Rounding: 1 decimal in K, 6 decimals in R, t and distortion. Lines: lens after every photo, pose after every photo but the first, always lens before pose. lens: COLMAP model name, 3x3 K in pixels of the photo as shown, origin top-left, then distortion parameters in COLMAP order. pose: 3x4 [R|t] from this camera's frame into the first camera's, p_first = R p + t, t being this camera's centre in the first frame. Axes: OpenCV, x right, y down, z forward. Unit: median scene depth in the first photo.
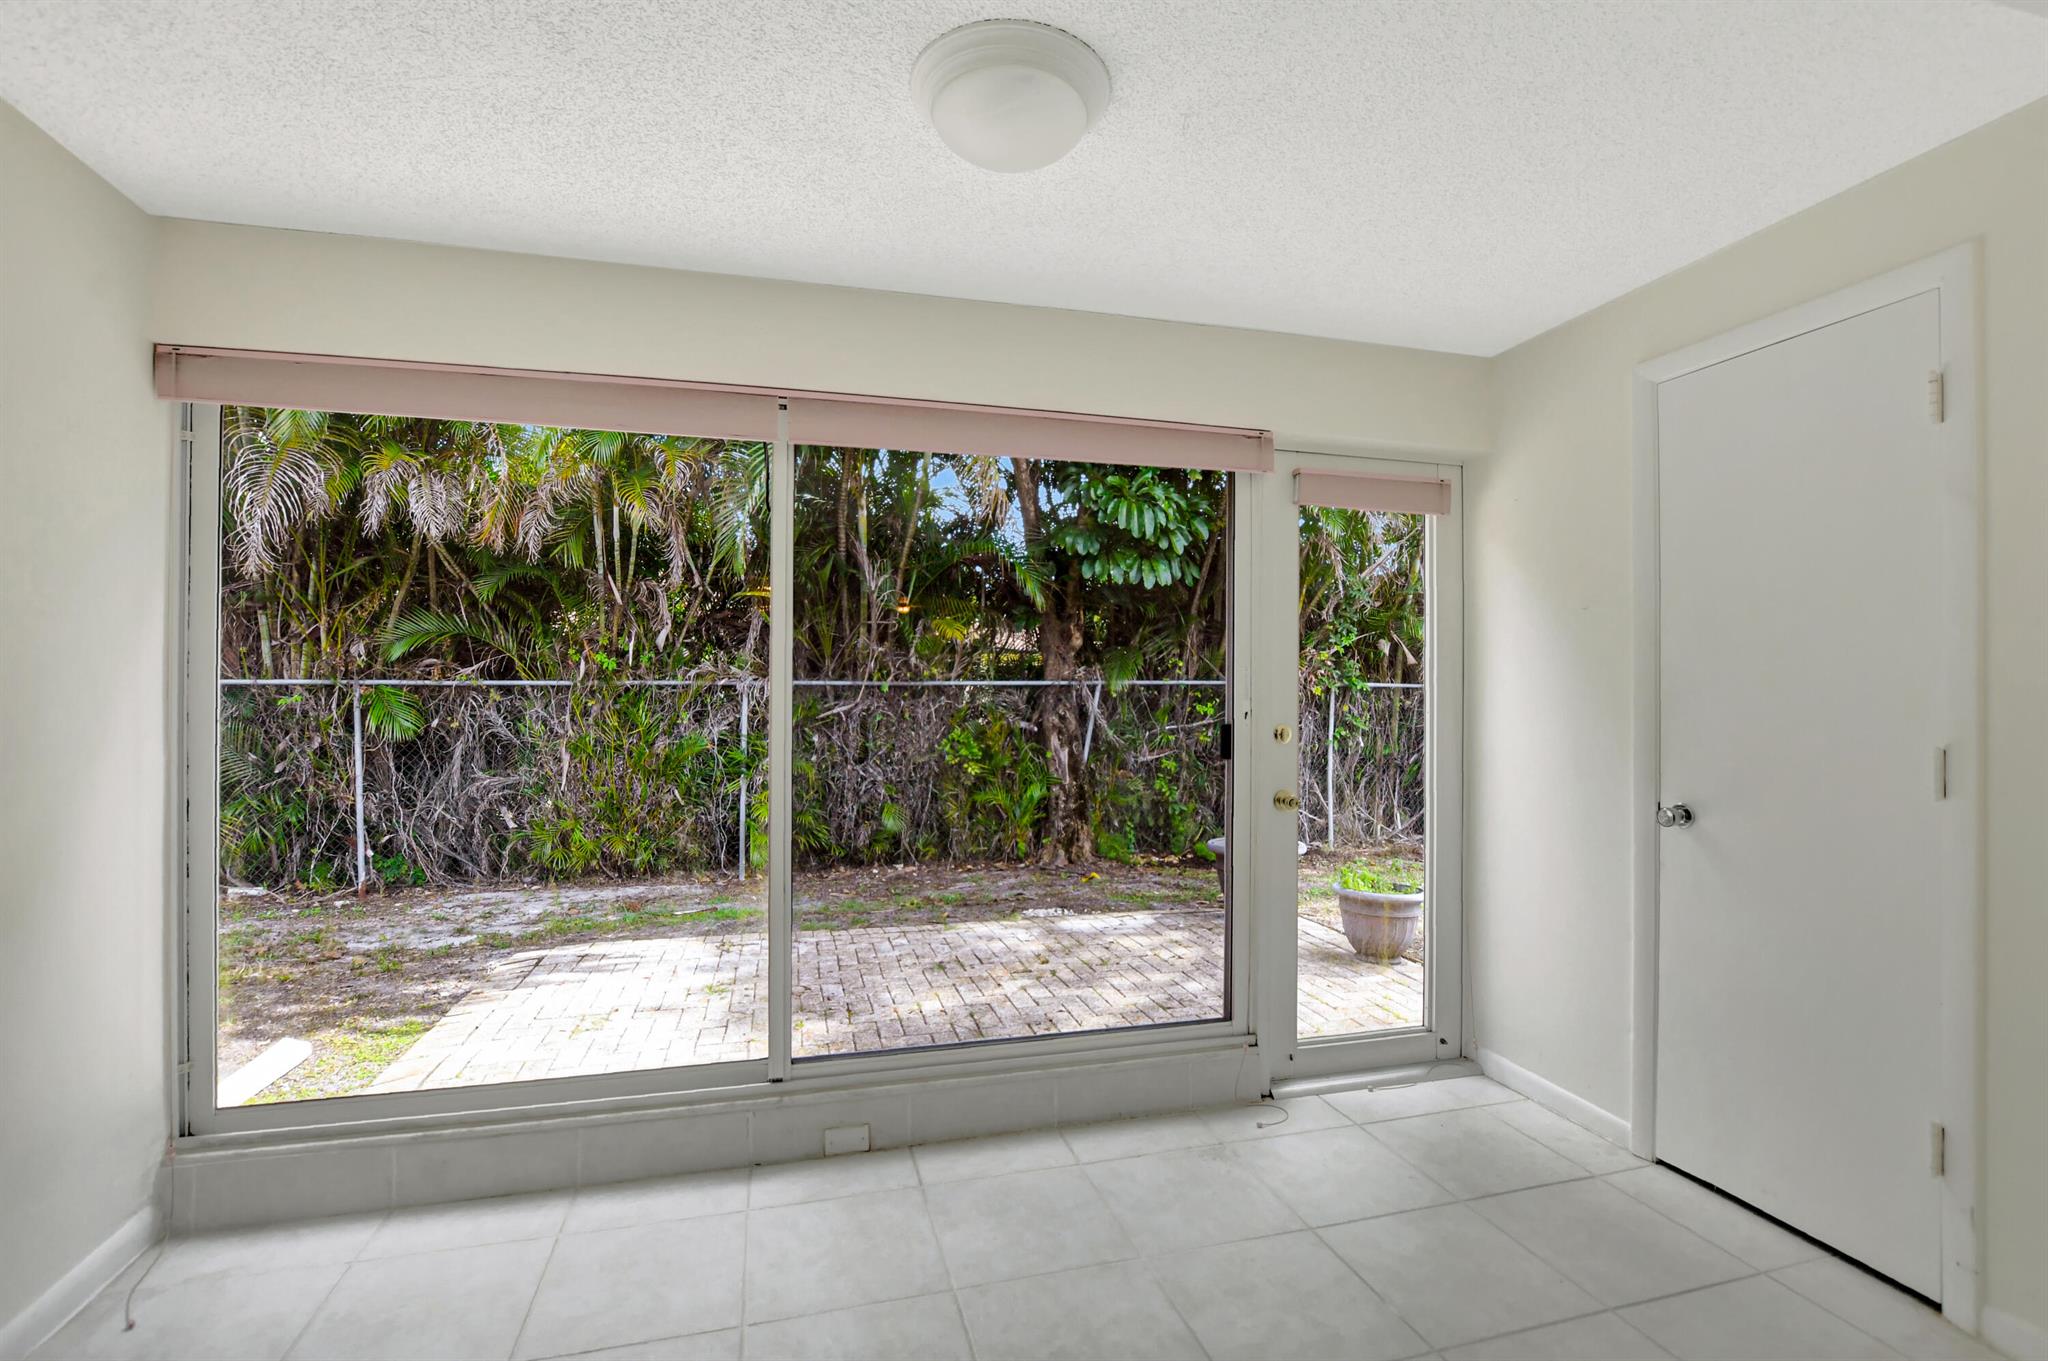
lens RADIAL K [[933.1, 0, 1035.3], [0, 933.1, 684.1], [0, 0, 1]] dist [-0.030463, 0.003686]
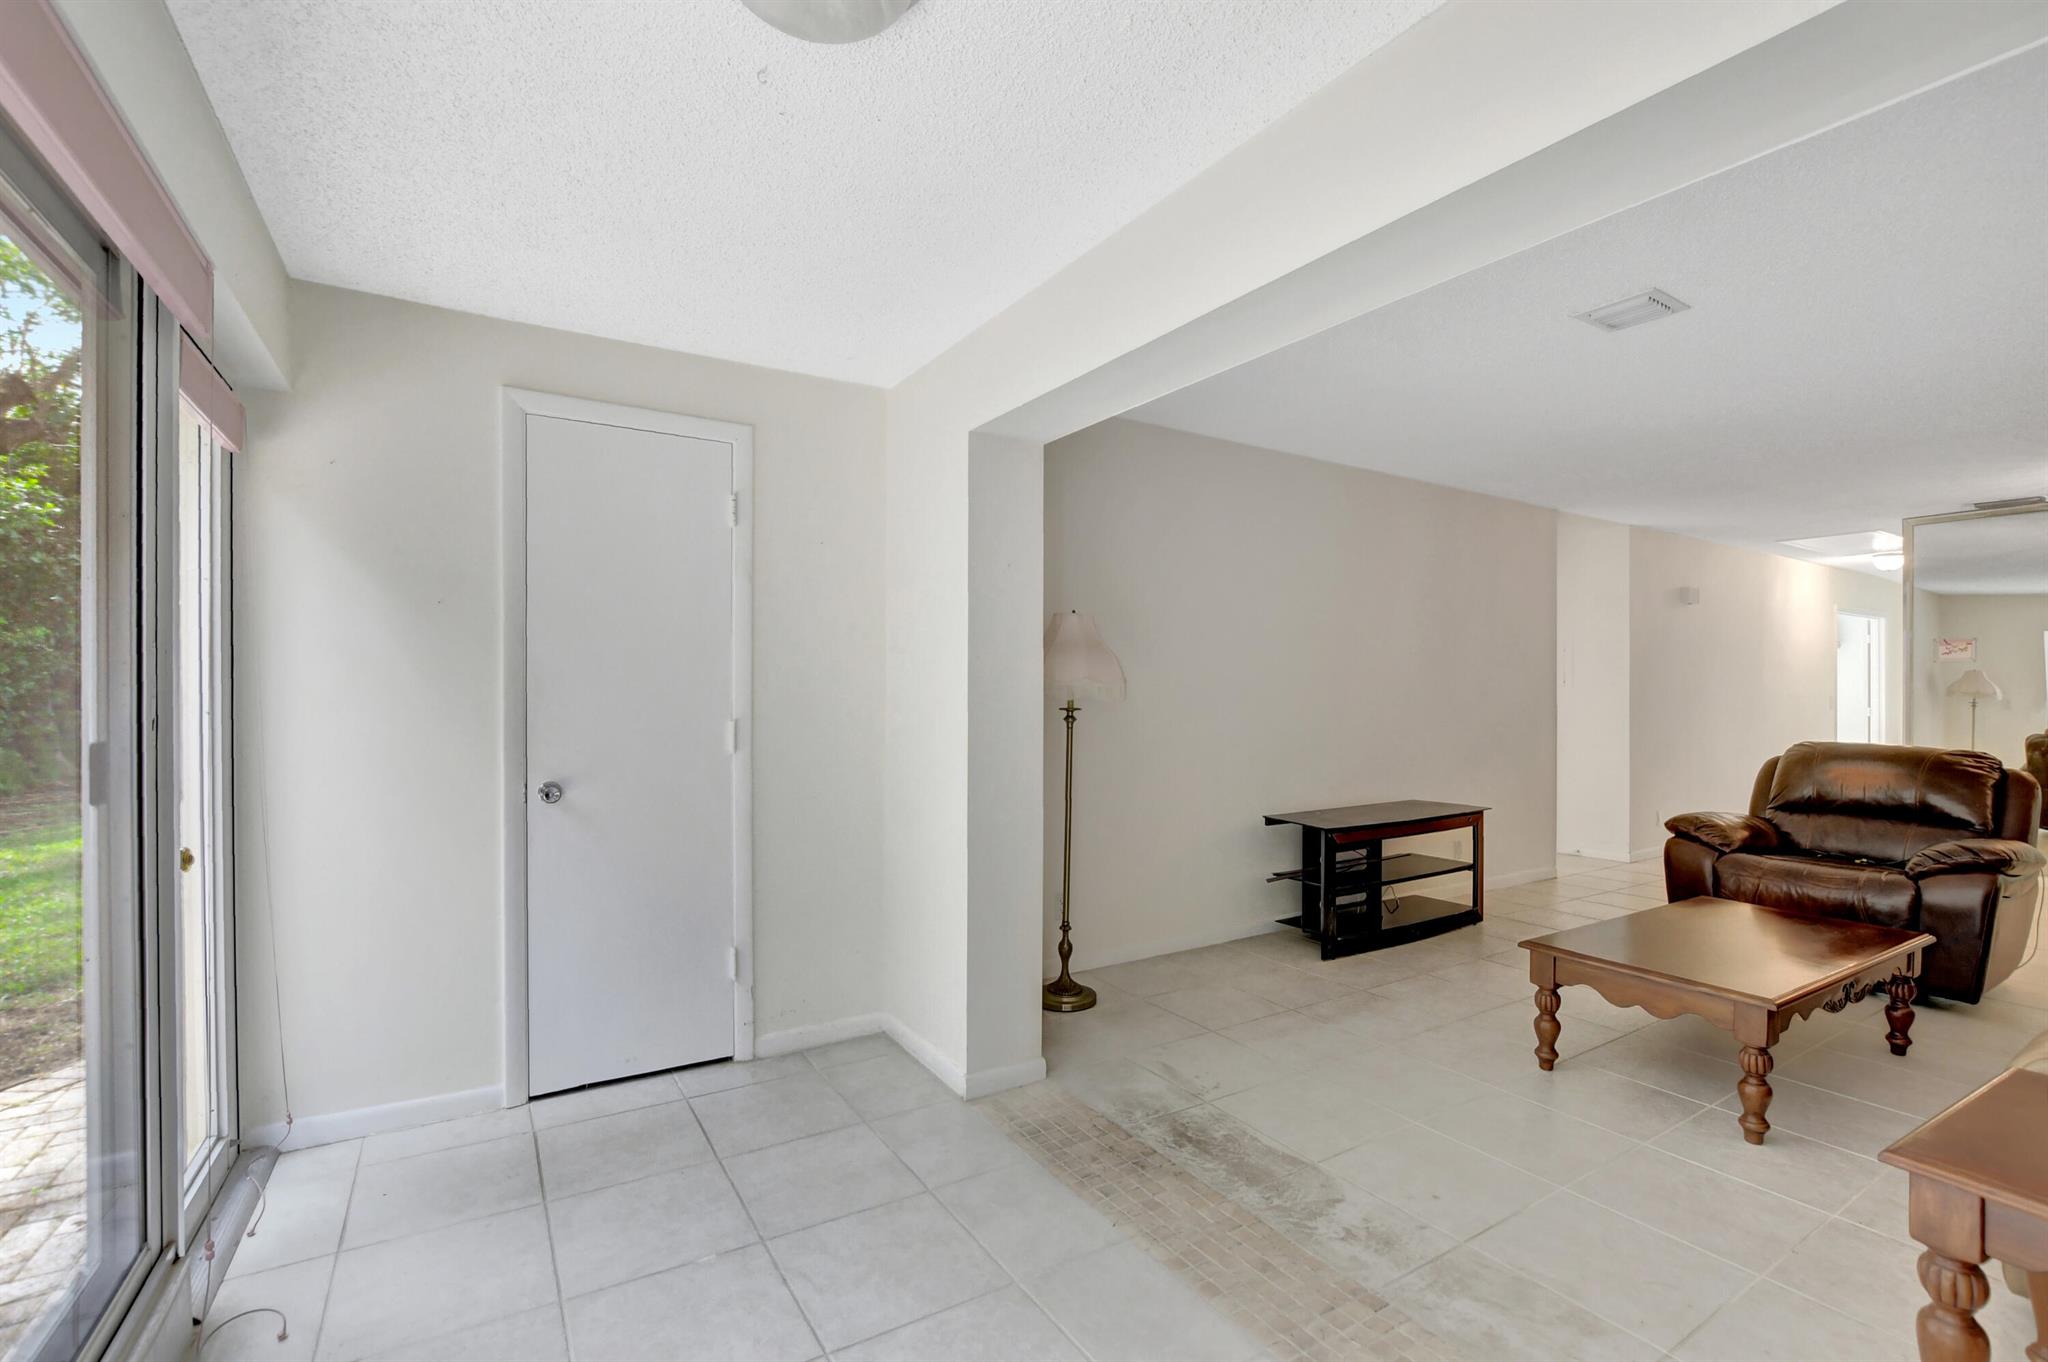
lens RADIAL K [[933.1, 0, 1026.7], [0, 933.1, 693.2], [0, 0, 1]] dist [-0.030463, 0.003686]
pose [[-0.321356, -0.003220, 0.946953, -0.183563], [-0.014909, 0.999887, -0.001660, 0.002900], [-0.946841, -0.014652, -0.321368, 0.241869]]
